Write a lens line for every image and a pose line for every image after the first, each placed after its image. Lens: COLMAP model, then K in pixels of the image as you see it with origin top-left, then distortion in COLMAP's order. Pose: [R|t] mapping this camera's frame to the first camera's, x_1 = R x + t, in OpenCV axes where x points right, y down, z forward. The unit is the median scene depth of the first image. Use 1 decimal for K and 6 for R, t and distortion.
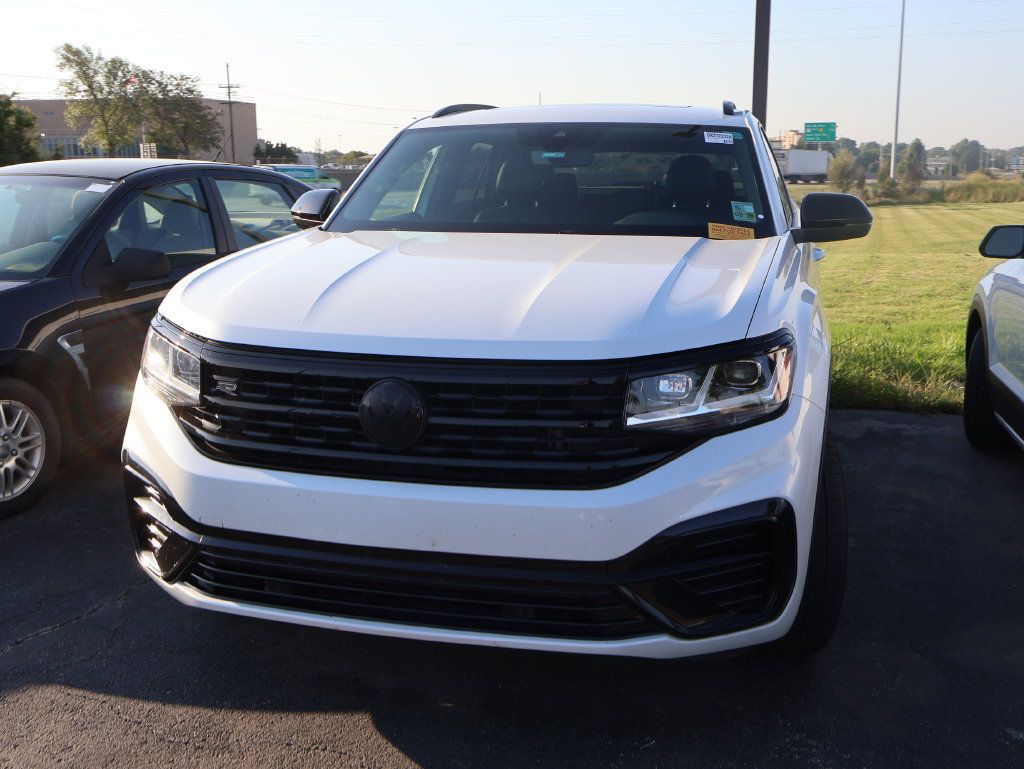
lens RADIAL K [[1071.4, 0, 514.3], [0, 1071.4, 409.4], [0, 0, 1]] dist [0.003720, 0.011174]
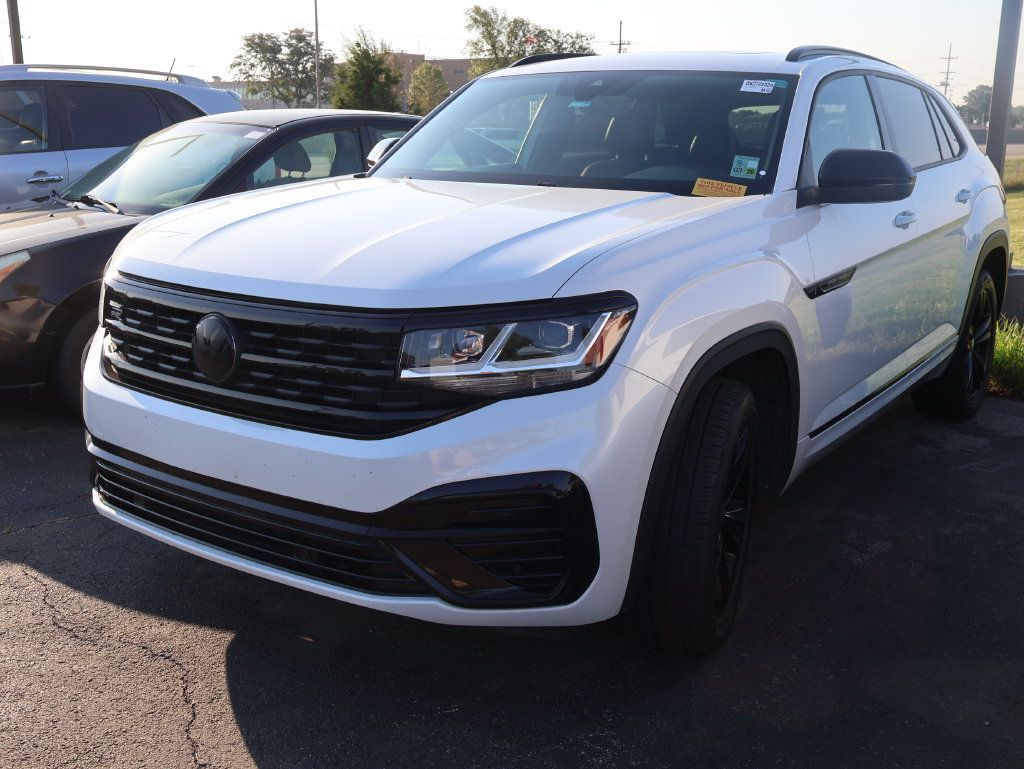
lens RADIAL K [[1073.5, 0, 517.9], [0, 1073.5, 378.3], [0, 0, 1]] dist [0.015818, 0.004402]
pose [[0.938035, 0.088389, -0.335078, 0.323409], [-0.084988, 0.996073, 0.024829, -0.010988], [0.335956, 0.005188, 0.941863, 0.069413]]
